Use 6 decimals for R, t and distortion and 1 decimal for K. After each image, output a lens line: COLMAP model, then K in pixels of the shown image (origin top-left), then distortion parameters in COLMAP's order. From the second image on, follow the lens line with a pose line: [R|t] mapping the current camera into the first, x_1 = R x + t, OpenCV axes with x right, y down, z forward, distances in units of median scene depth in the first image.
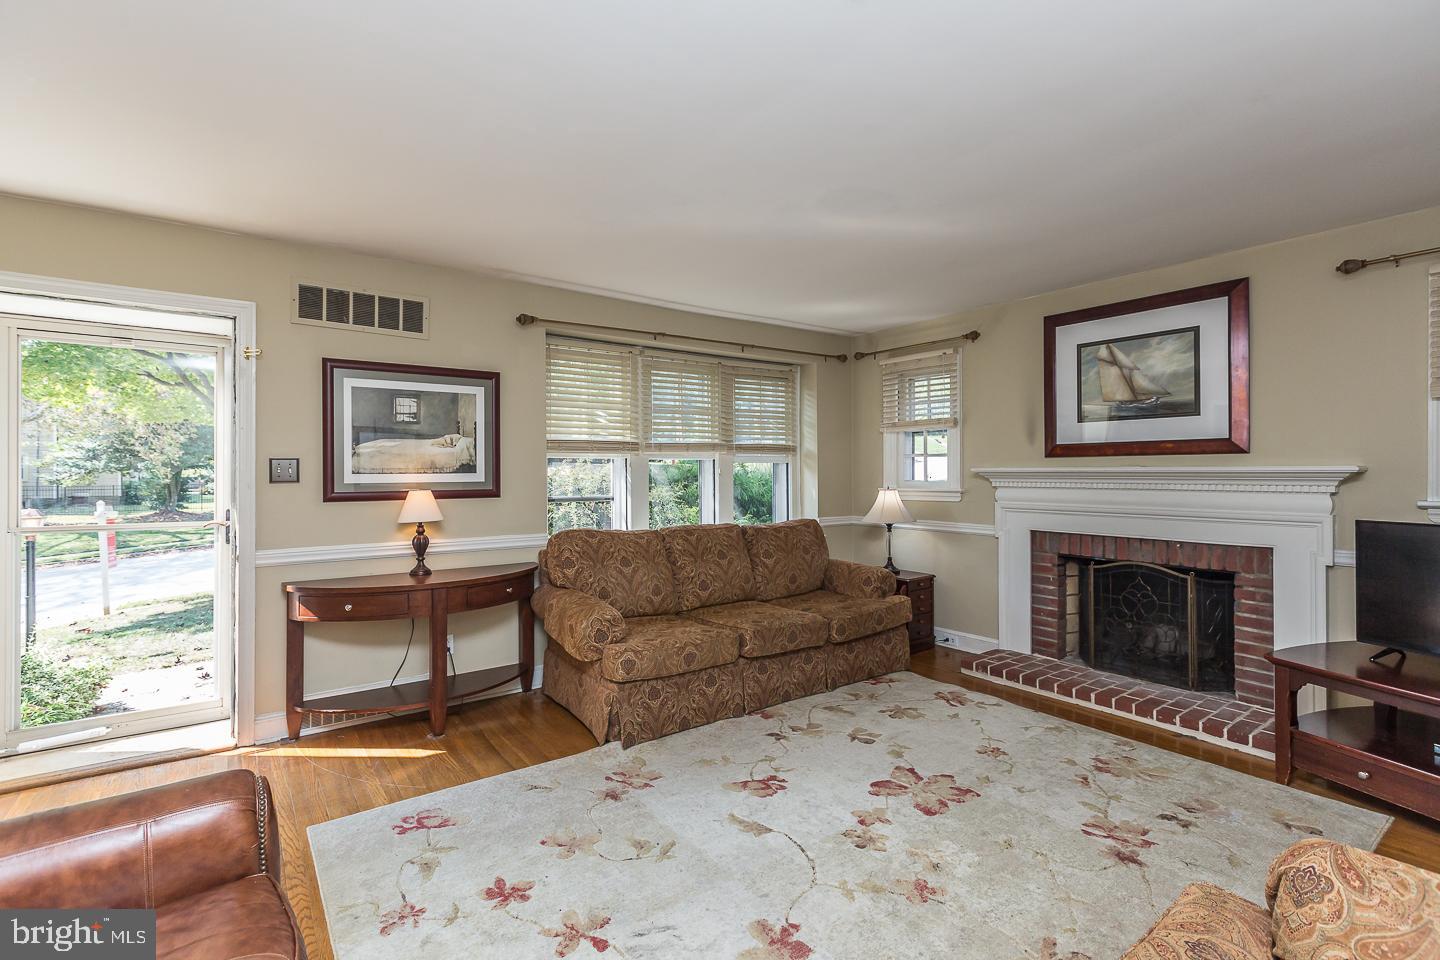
lens RADIAL K [[659.1, 0, 717.6], [0, 659.1, 472.2], [0, 0, 1]] dist [0.002437, -0.000024]
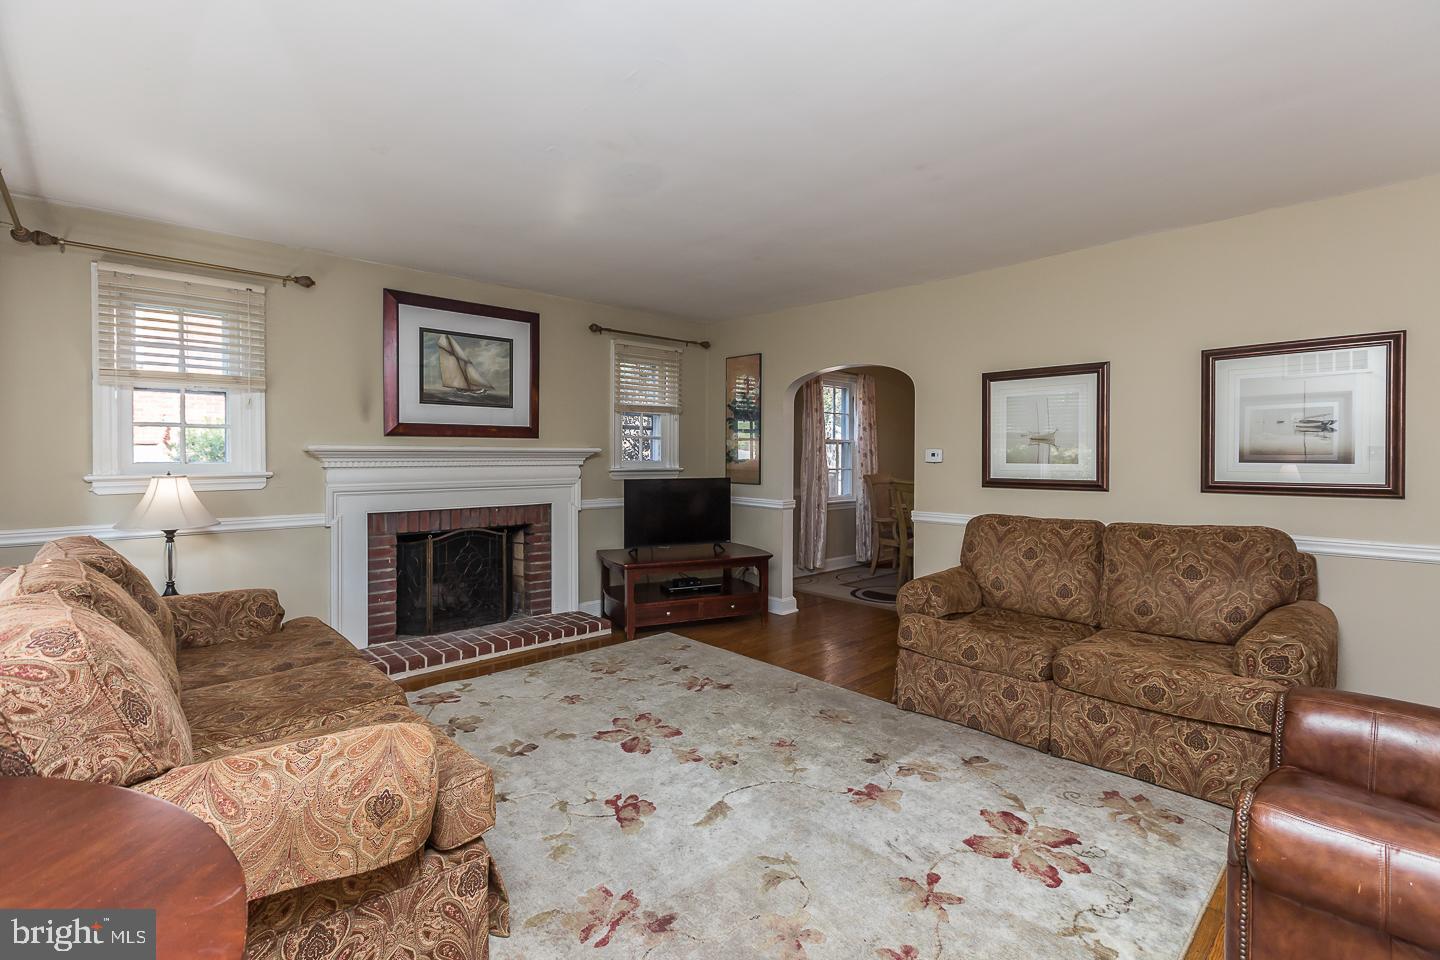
lens RADIAL K [[659.1, 0, 721.2], [0, 659.1, 466.9], [0, 0, 1]] dist [0.002437, -0.000024]
pose [[-0.134227, -0.016203, 0.990818, -0.627039], [-0.000980, 0.999868, 0.016218, 0.008368], [-0.990950, 0.001205, -0.134225, 0.778426]]
